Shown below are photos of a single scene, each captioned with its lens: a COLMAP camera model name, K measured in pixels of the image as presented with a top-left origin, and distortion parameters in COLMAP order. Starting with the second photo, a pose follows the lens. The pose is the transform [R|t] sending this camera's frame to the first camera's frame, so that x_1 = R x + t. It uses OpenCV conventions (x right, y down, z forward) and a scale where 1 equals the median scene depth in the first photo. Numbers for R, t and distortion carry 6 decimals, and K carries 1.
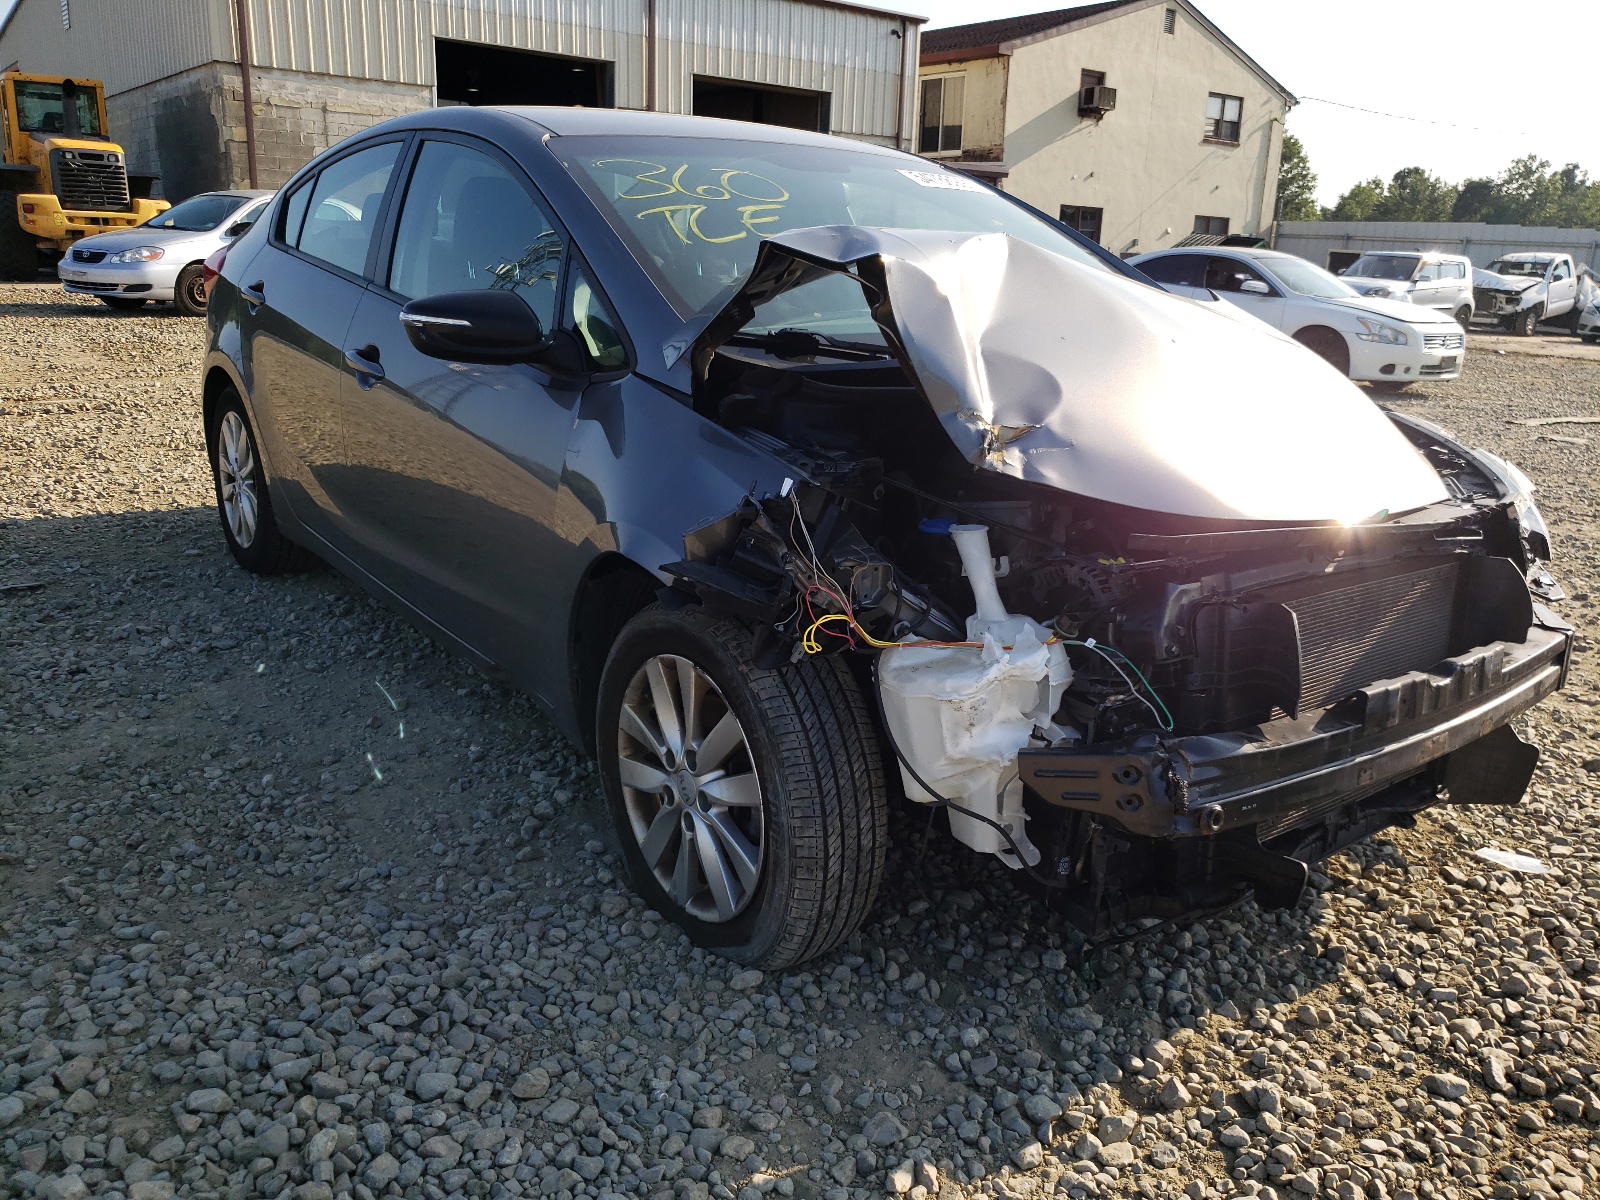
lens RADIAL K [[1301.5, 0, 807.7], [0, 1301.5, 599.8], [0, 0, 1]] dist [-0.006037, 0.032335]
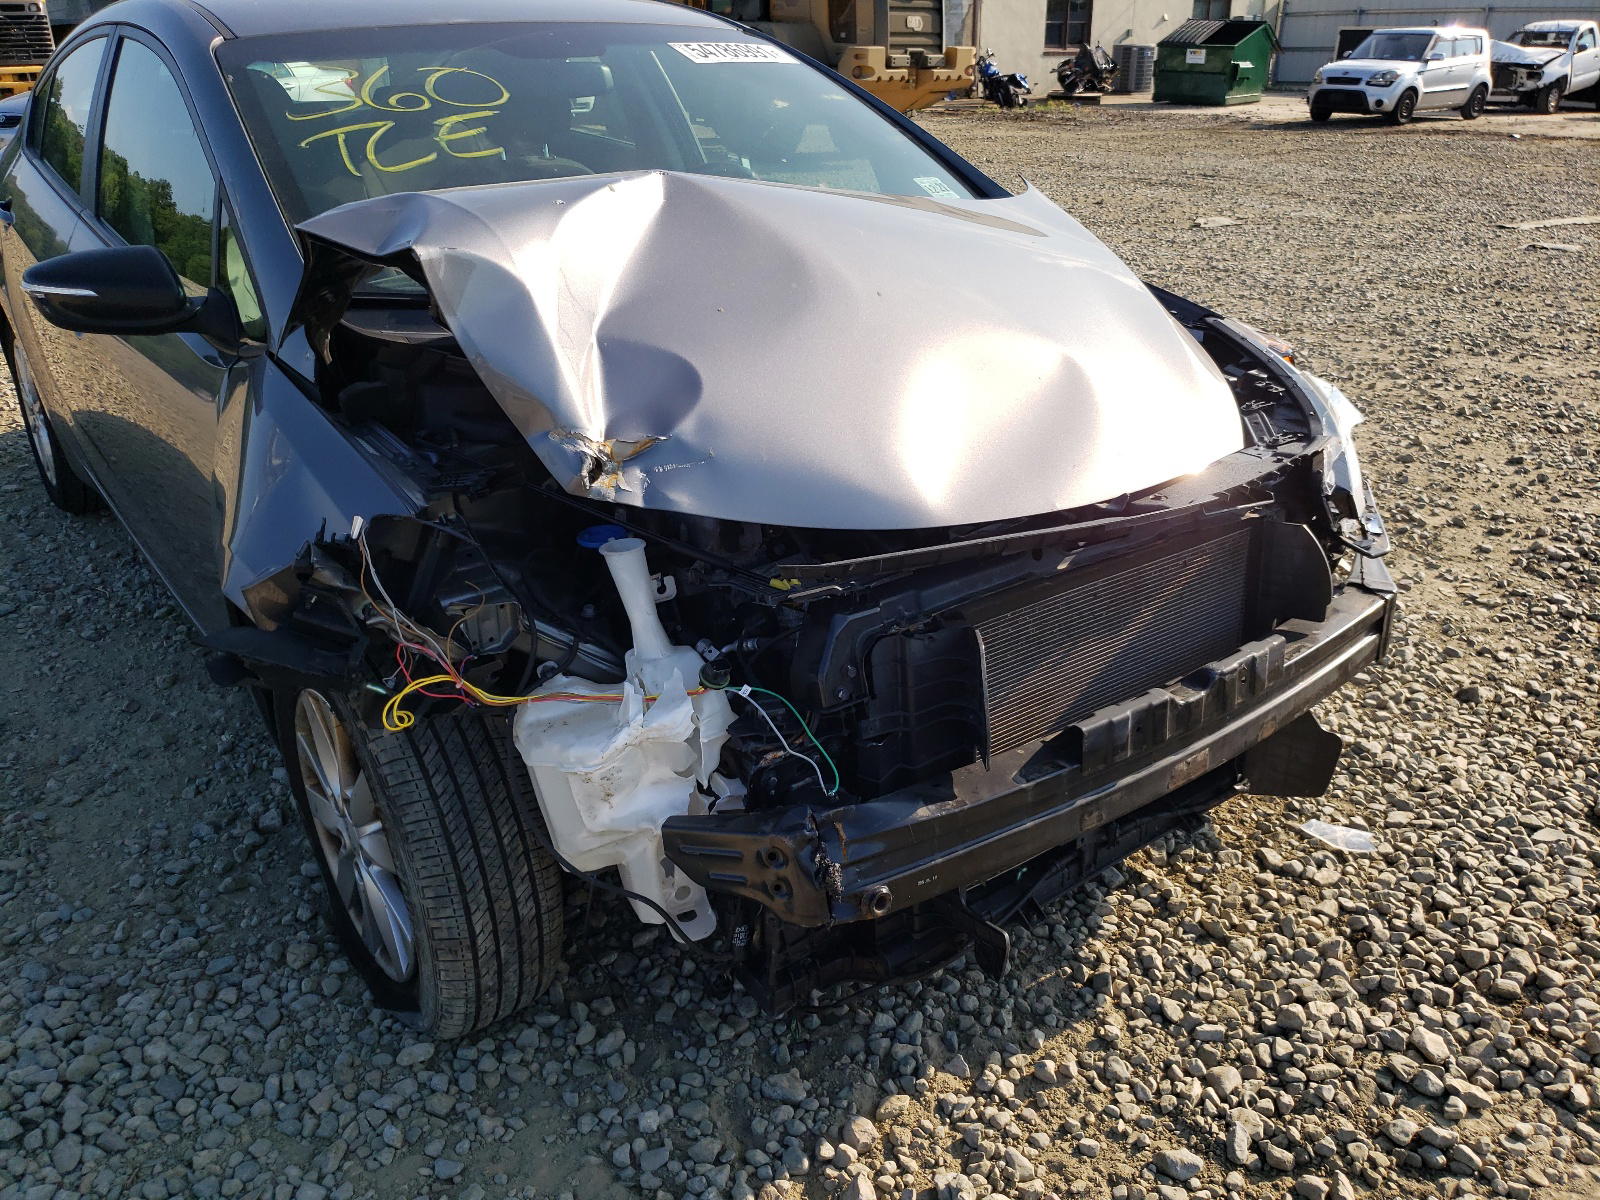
lens RADIAL K [[1301.5, 0, 787.2], [0, 1301.5, 592.8], [0, 0, 1]] dist [-0.006037, 0.032335]
pose [[0.998469, -0.044882, -0.032327, 0.244418], [0.048722, 0.990329, 0.129904, -0.122224], [0.026184, -0.131280, 0.990999, 0.156361]]
